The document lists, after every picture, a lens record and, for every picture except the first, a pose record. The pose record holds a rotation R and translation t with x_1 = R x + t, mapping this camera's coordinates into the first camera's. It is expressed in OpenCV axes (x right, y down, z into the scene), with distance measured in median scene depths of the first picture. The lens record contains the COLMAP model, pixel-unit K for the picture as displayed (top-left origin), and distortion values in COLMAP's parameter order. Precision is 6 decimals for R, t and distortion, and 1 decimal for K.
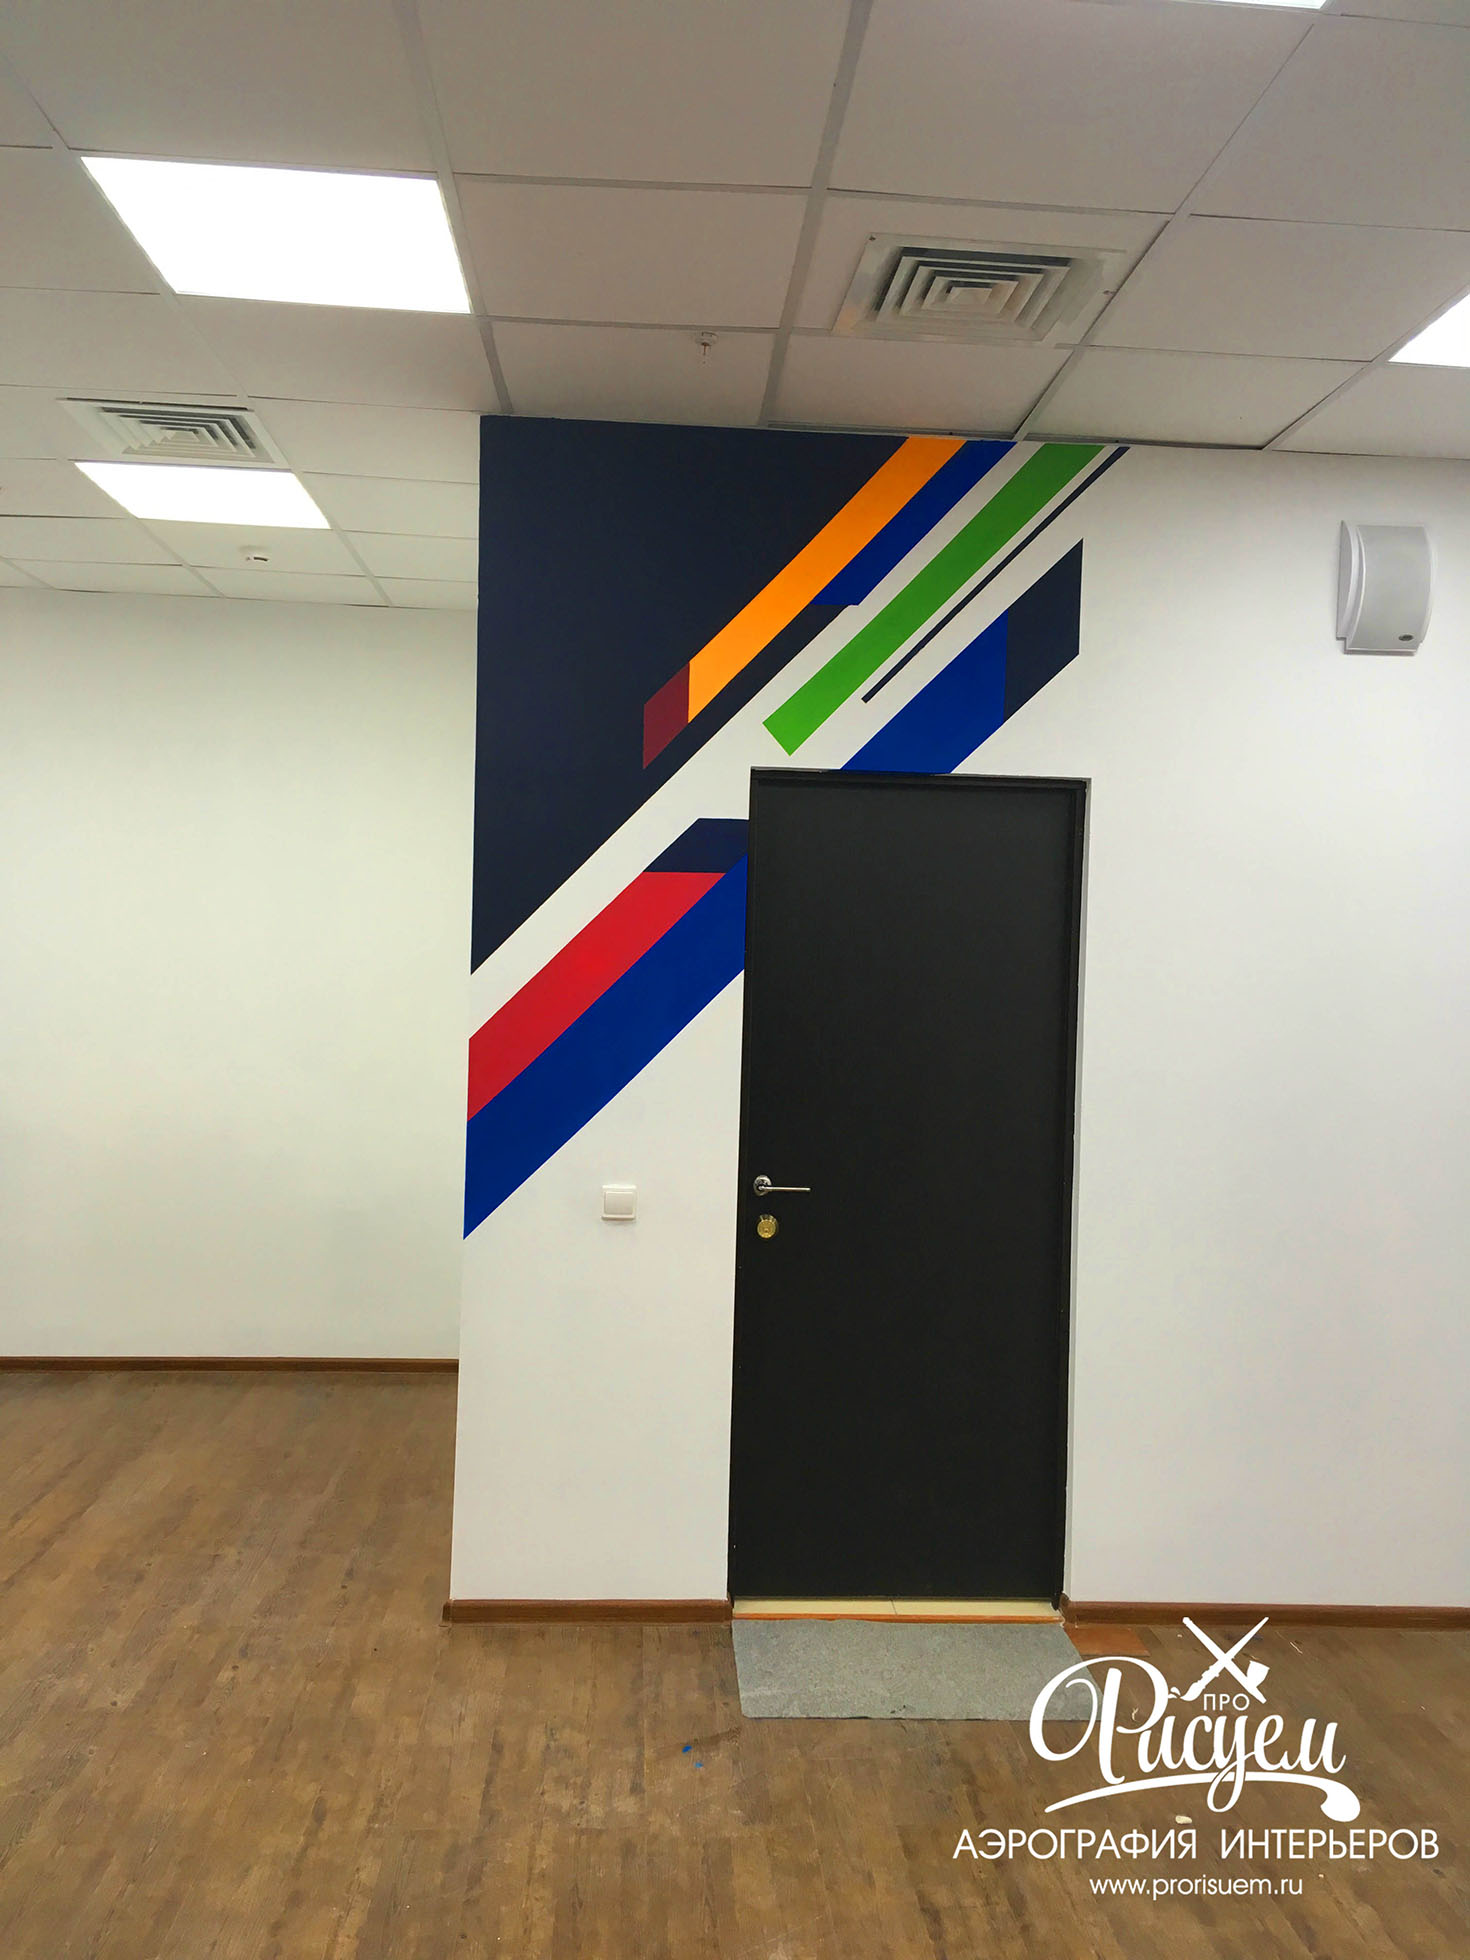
lens RADIAL K [[1623.6, 0, 735.0], [0, 1623.6, 980.0], [0, 0, 1]] dist [0.105553, -0.130719]
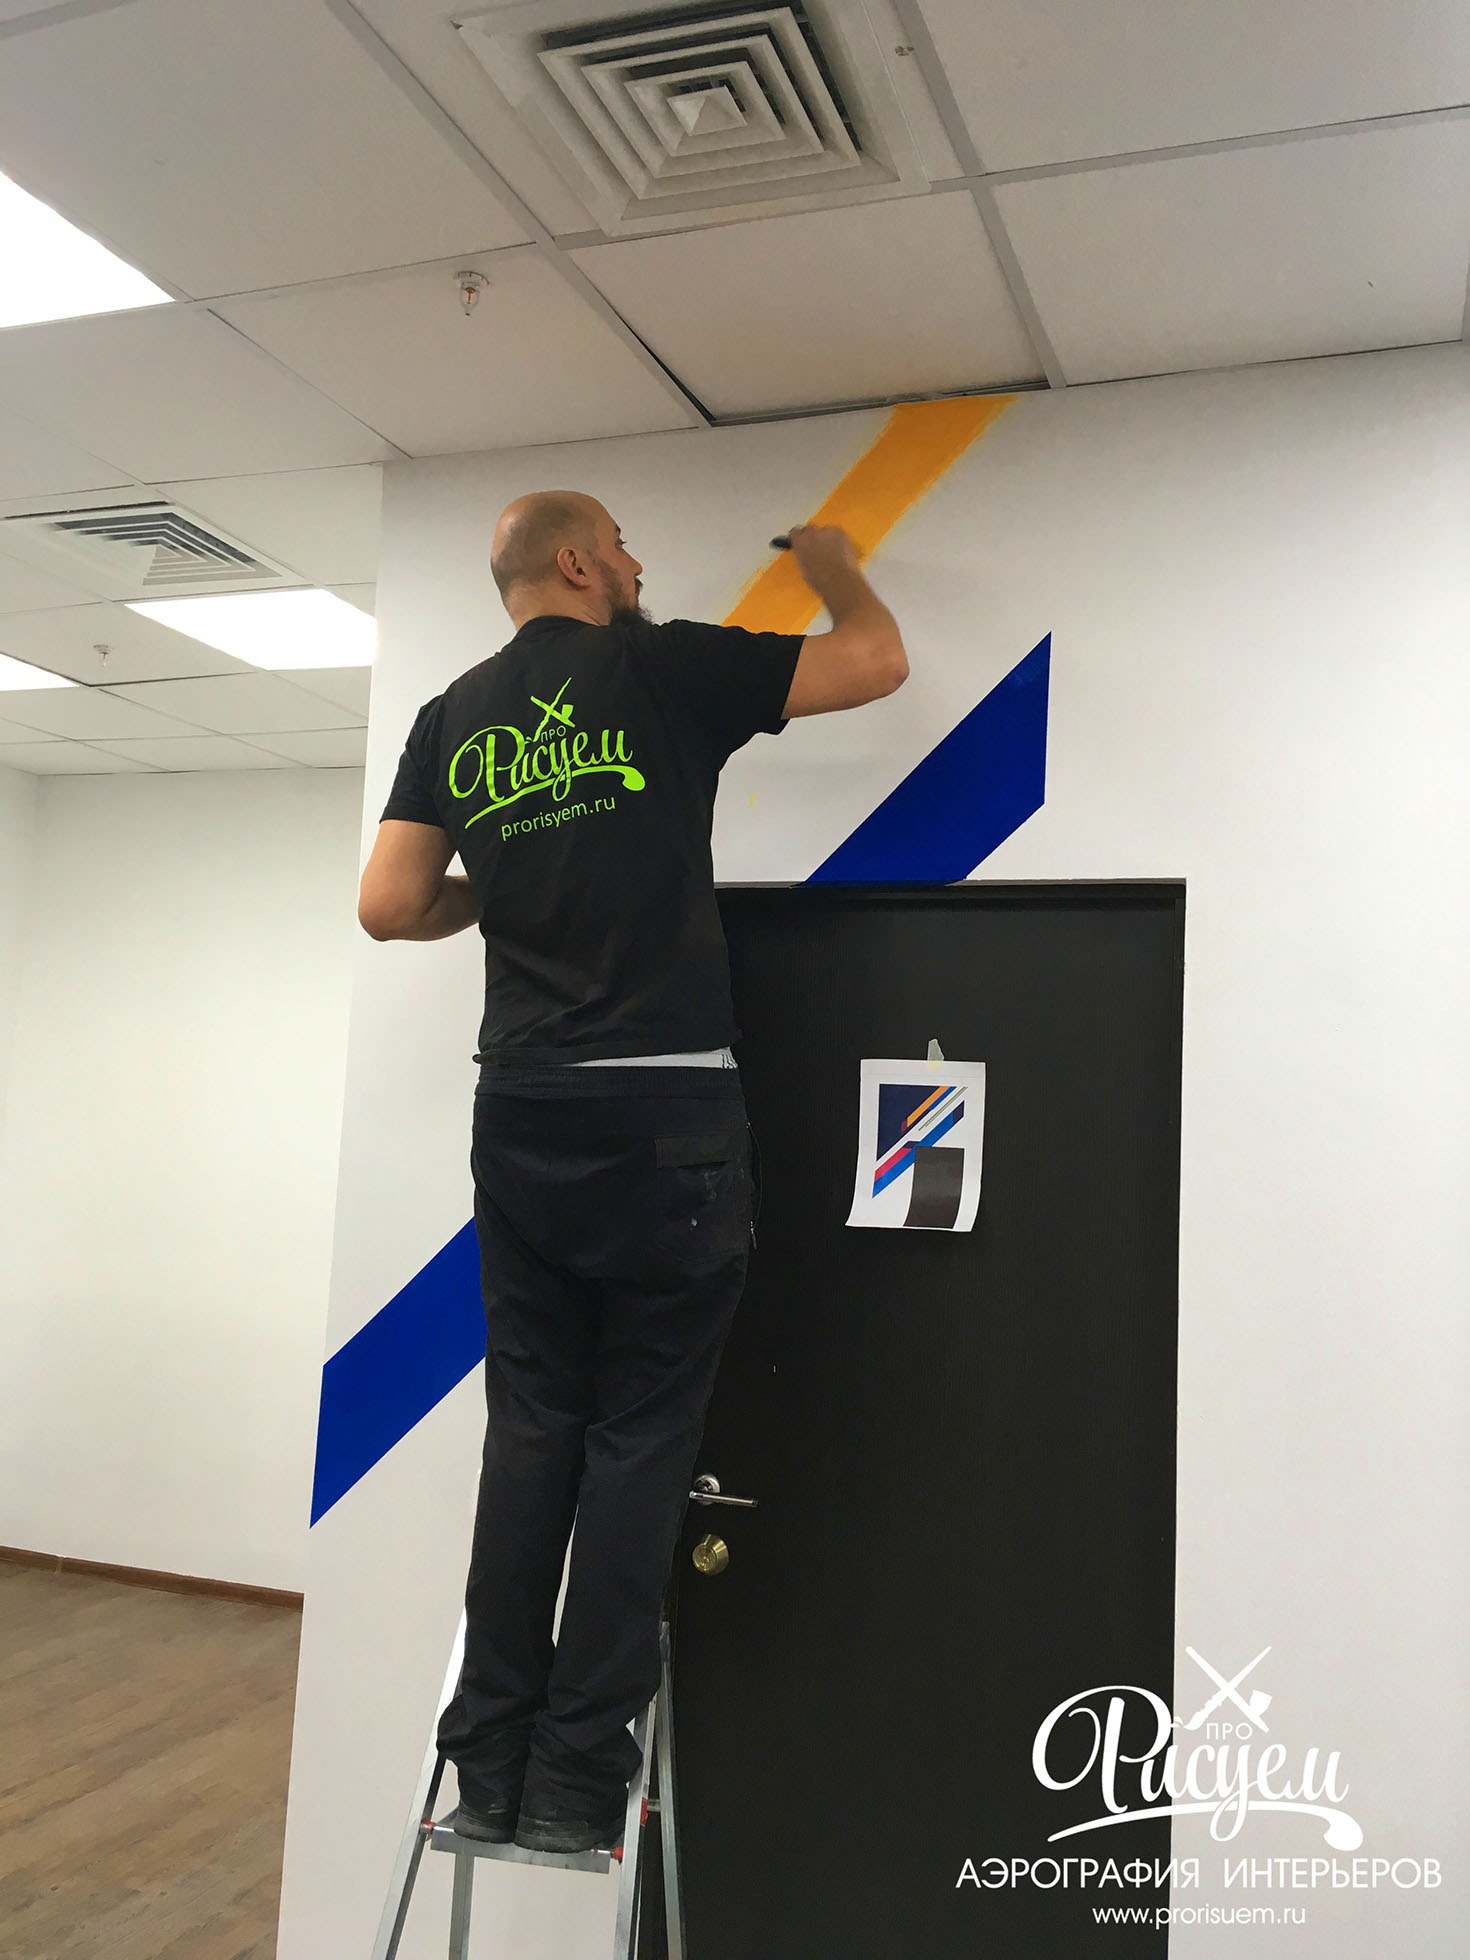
lens RADIAL K [[1623.6, 0, 735.0], [0, 1623.6, 980.0], [0, 0, 1]] dist [0.105553, -0.130719]
pose [[0.913087, -0.019713, -0.407289, 0.309451], [-0.033798, 0.991735, -0.123770, -0.001196], [0.406362, 0.126779, 0.904874, 0.357784]]
